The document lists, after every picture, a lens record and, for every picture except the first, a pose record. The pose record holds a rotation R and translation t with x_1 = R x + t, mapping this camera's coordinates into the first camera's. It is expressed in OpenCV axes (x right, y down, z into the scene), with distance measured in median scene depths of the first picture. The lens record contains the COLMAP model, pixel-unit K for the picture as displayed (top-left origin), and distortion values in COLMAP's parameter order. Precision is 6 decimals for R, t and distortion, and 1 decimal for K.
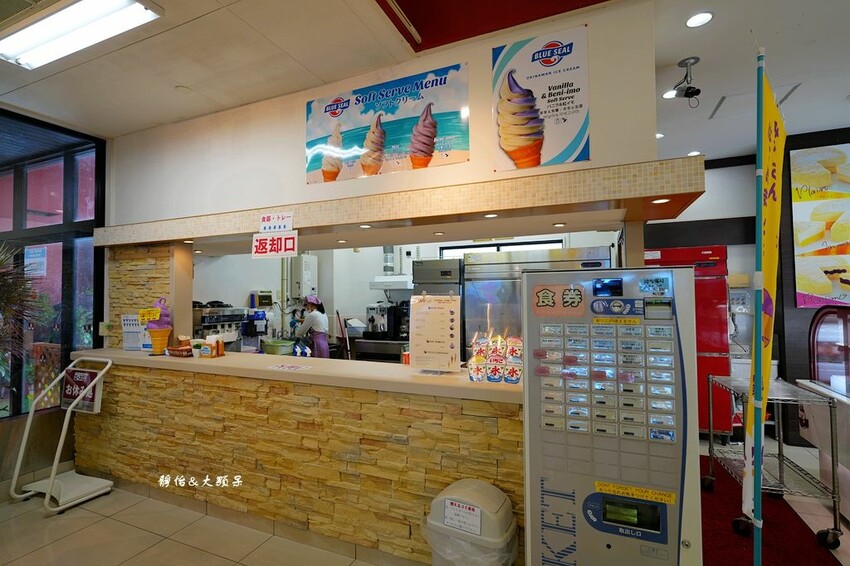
lens RADIAL K [[399.7, 0, 426.0], [0, 399.7, 281.7], [0, 0, 1]] dist [-0.002209, 0.000214]
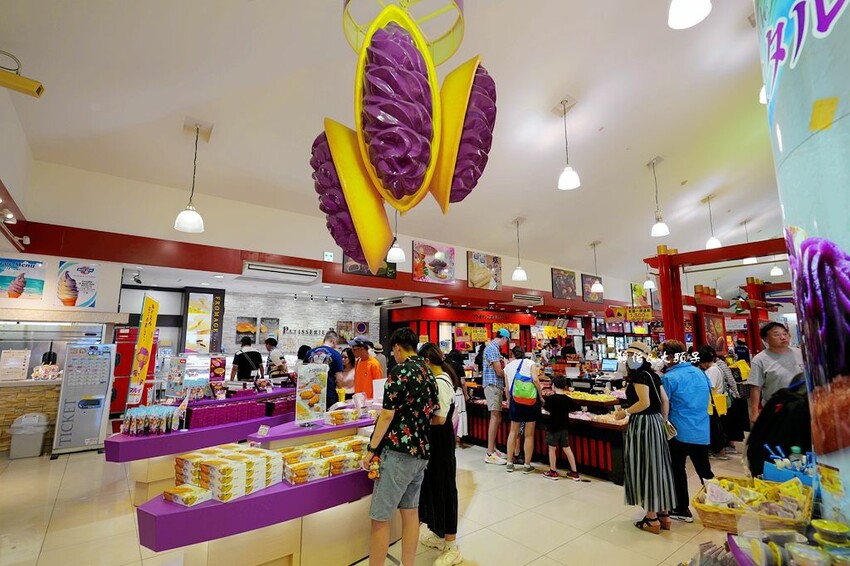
lens RADIAL K [[399.7, 0, 426.4], [0, 399.7, 279.8], [0, 0, 1]] dist [-0.002209, 0.000214]
pose [[0.458623, 0.150845, 0.875734, -1.110494], [-0.026031, 0.987345, -0.156438, -0.083679], [-0.888250, 0.048949, 0.456745, -2.612859]]
